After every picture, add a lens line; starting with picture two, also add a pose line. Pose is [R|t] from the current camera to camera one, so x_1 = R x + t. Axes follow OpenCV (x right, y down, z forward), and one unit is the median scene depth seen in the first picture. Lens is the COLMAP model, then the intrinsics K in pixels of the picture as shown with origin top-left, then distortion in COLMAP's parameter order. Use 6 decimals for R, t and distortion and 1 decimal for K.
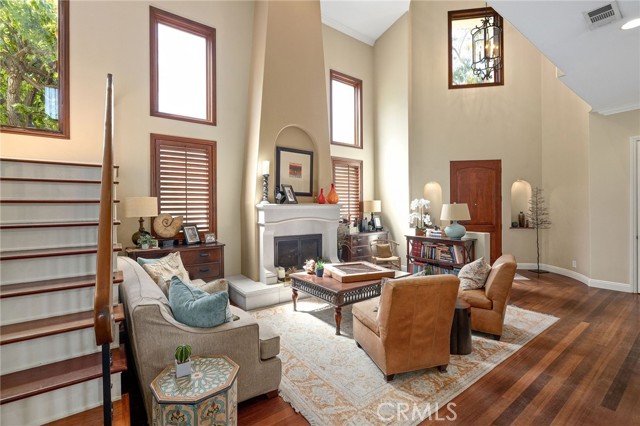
lens RADIAL K [[282.1, 0, 321.5], [0, 282.1, 206.7], [0, 0, 1]] dist [-0.000204, -0.000021]
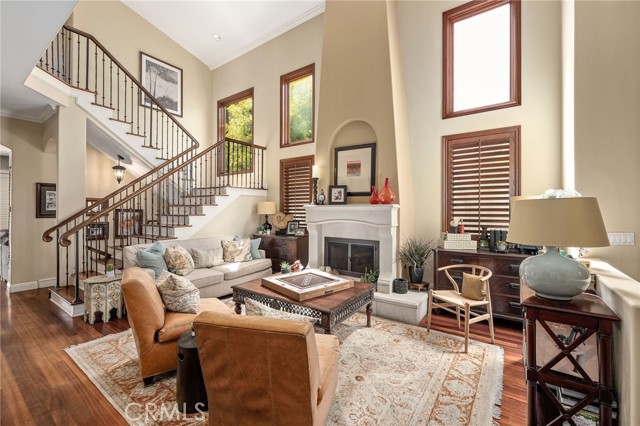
lens RADIAL K [[272.0, 0, 319.7], [0, 272.0, 207.3], [0, 0, 1]] dist [-0.000409, -0.000002]
pose [[0.317458, -0.003690, -0.948265, 0.701461], [-0.001123, 0.999990, -0.004267, 0.001903], [0.948272, 0.002419, 0.317451, 0.600940]]
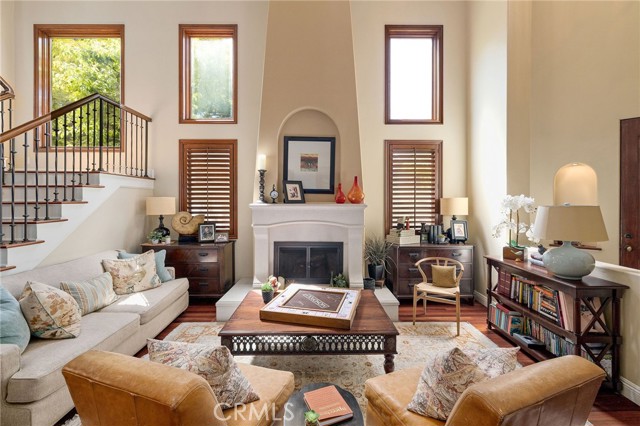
lens RADIAL K [[276.0, 0, 321.4], [0, 276.0, 202.6], [0, 0, 1]] dist [0.000665, -0.000147]
pose [[0.813400, 0.007031, -0.581662, 0.398162], [-0.005095, 0.999975, 0.004962, -0.015879], [0.581682, -0.001073, 0.813416, 0.358619]]
